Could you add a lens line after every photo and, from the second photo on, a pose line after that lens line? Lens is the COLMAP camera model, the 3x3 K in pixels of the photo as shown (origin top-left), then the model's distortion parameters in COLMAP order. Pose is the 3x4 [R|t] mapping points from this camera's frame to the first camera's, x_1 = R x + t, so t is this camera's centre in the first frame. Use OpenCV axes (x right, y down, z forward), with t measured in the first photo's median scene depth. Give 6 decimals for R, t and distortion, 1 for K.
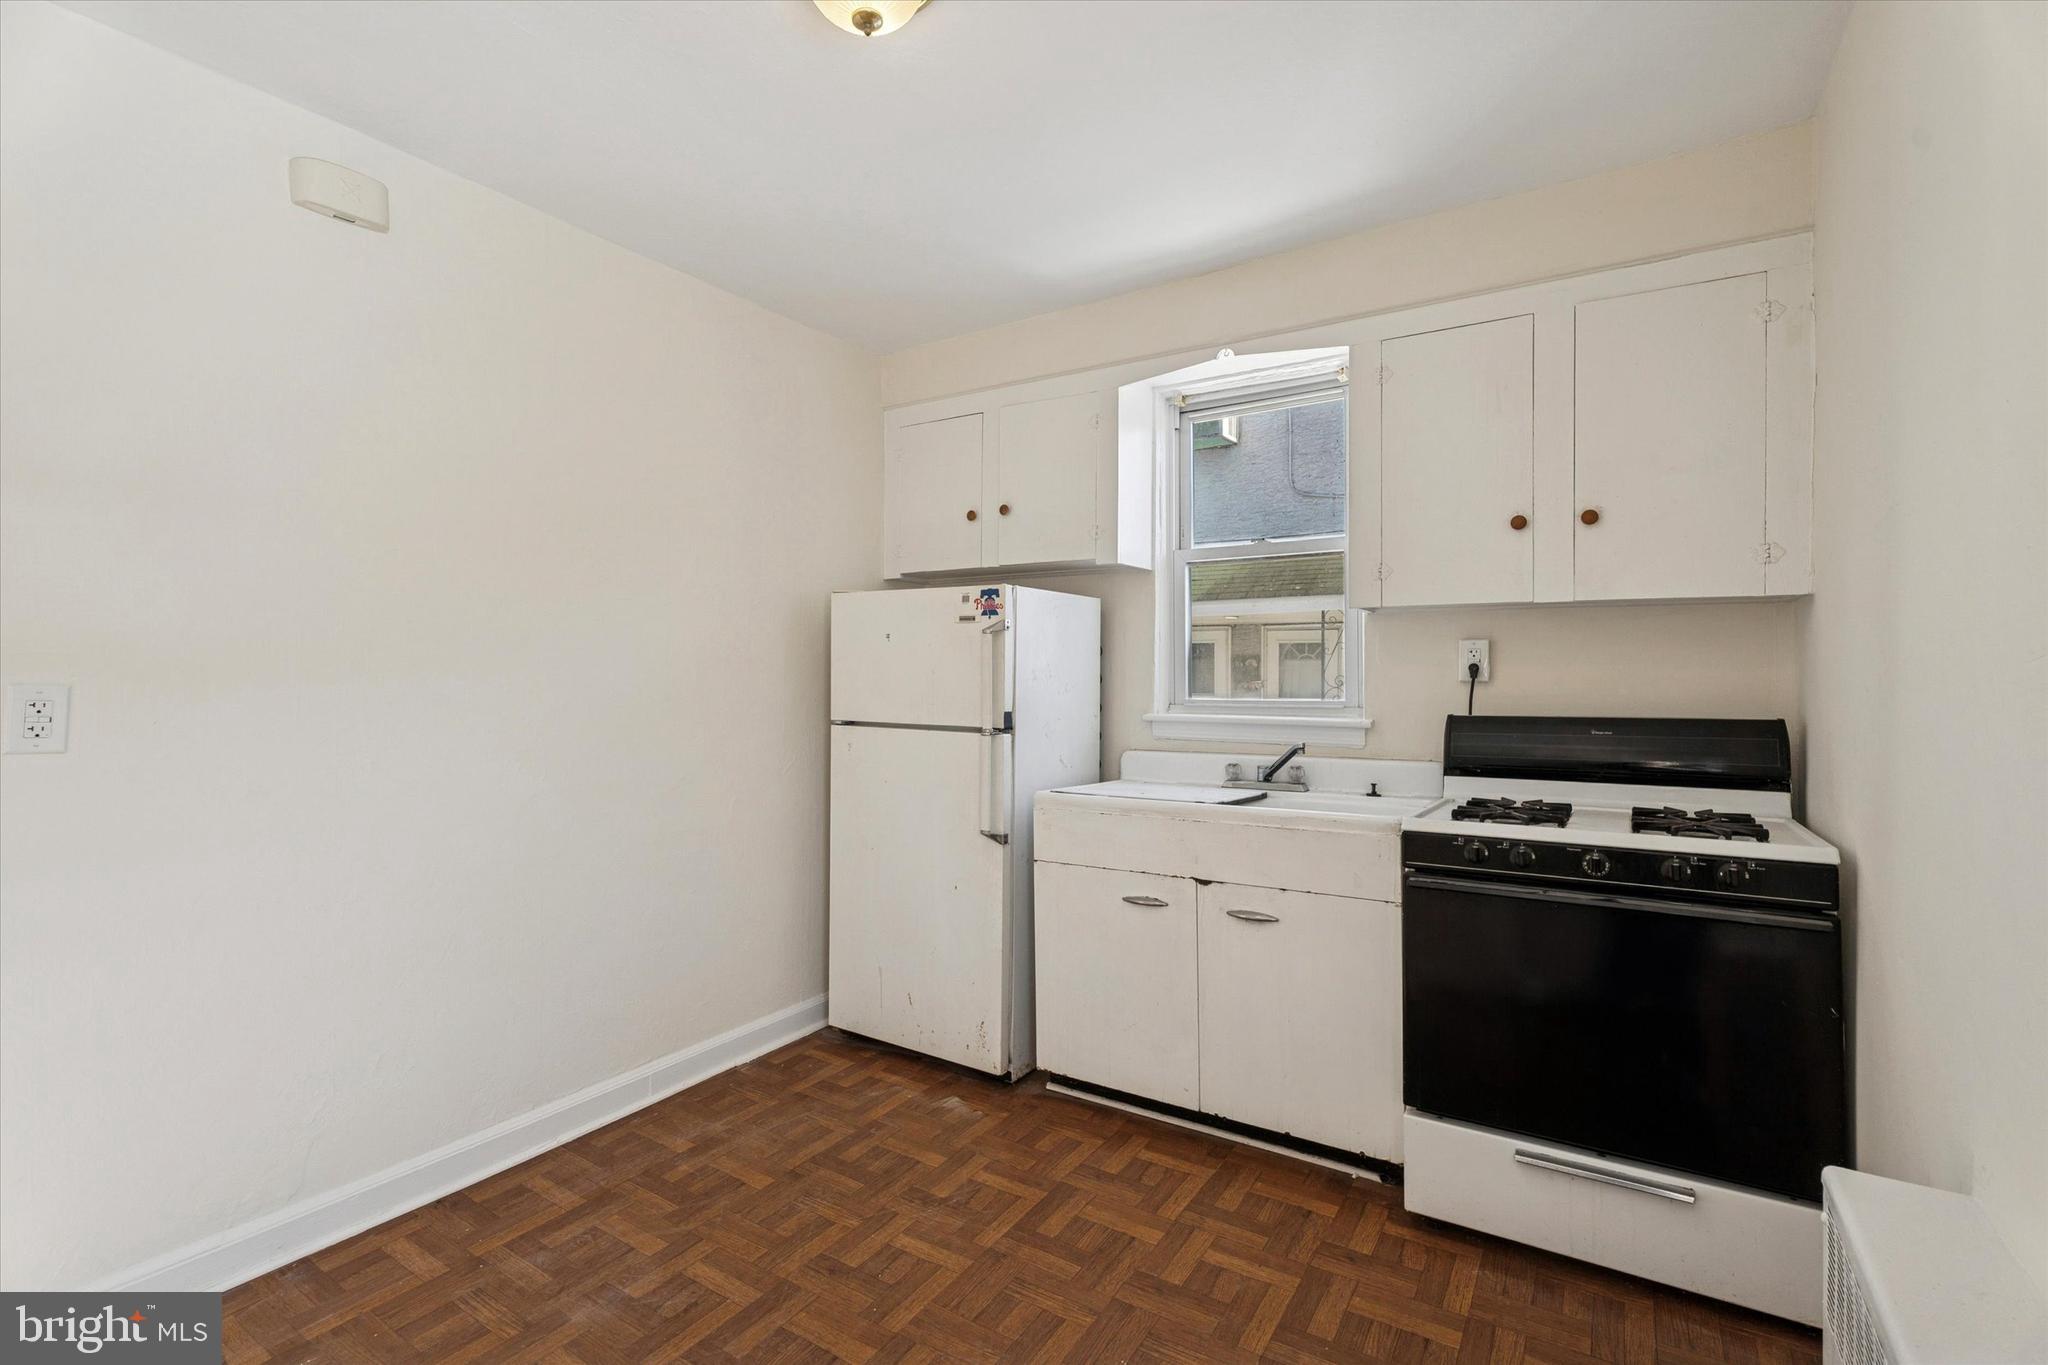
lens RADIAL K [[915.8, 0, 1020.0], [0, 915.8, 675.7], [0, 0, 1]] dist [-0.000559, 0.000000]
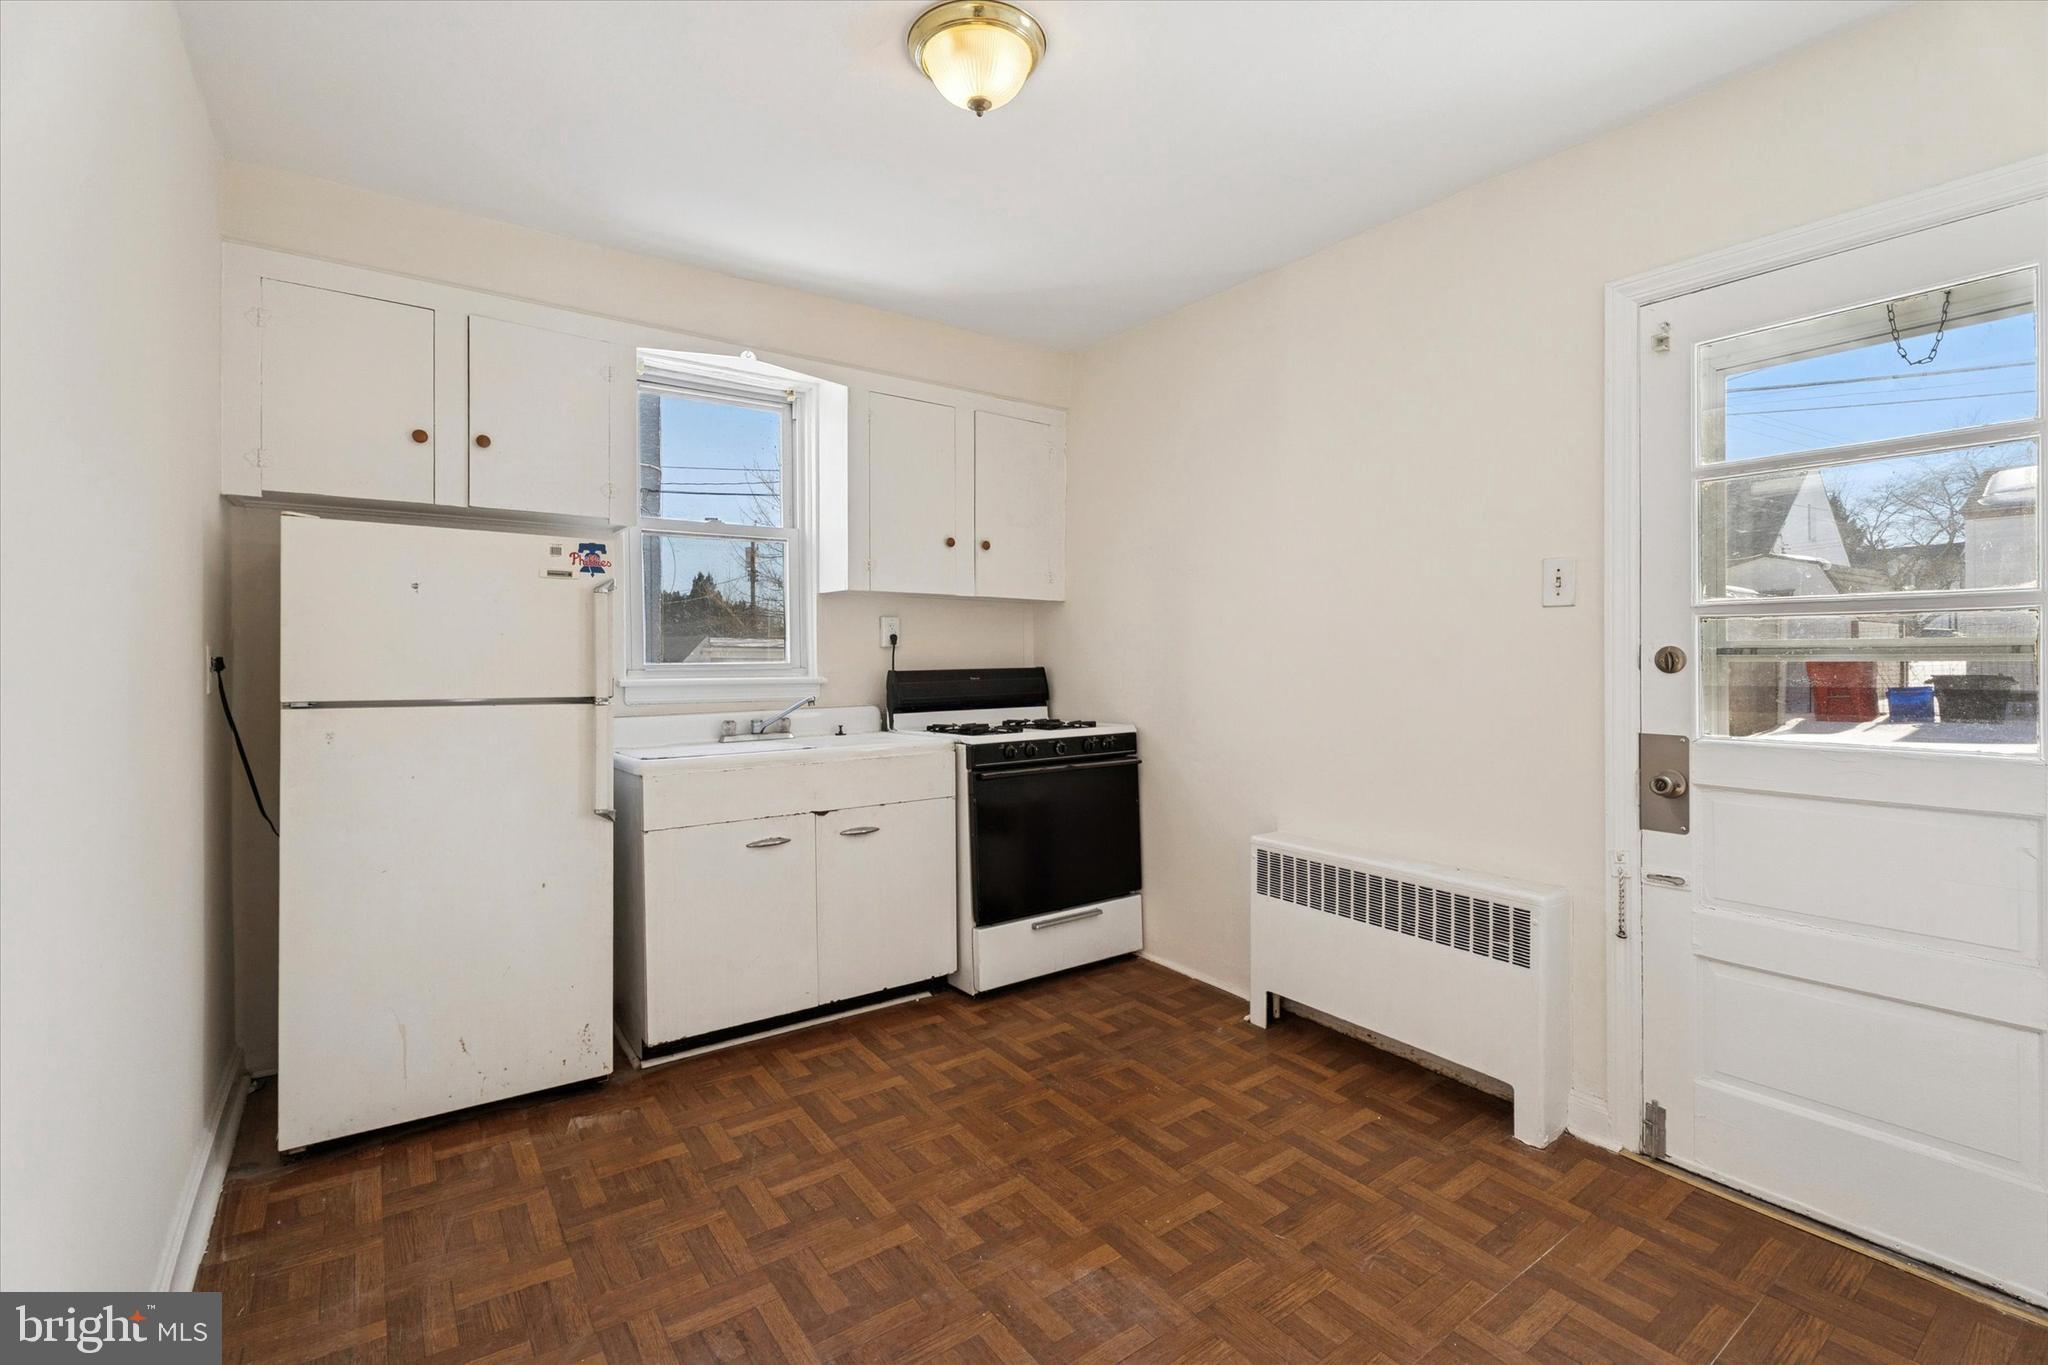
lens RADIAL K [[938.1, 0, 1014.1], [0, 938.1, 655.8], [0, 0, 1]] dist [-0.002128, -0.000528]
pose [[0.370328, -0.006784, 0.928876, -0.860277], [-0.002650, 0.999962, 0.008359, 0.008289], [-0.928897, -0.005557, 0.370296, 0.318092]]
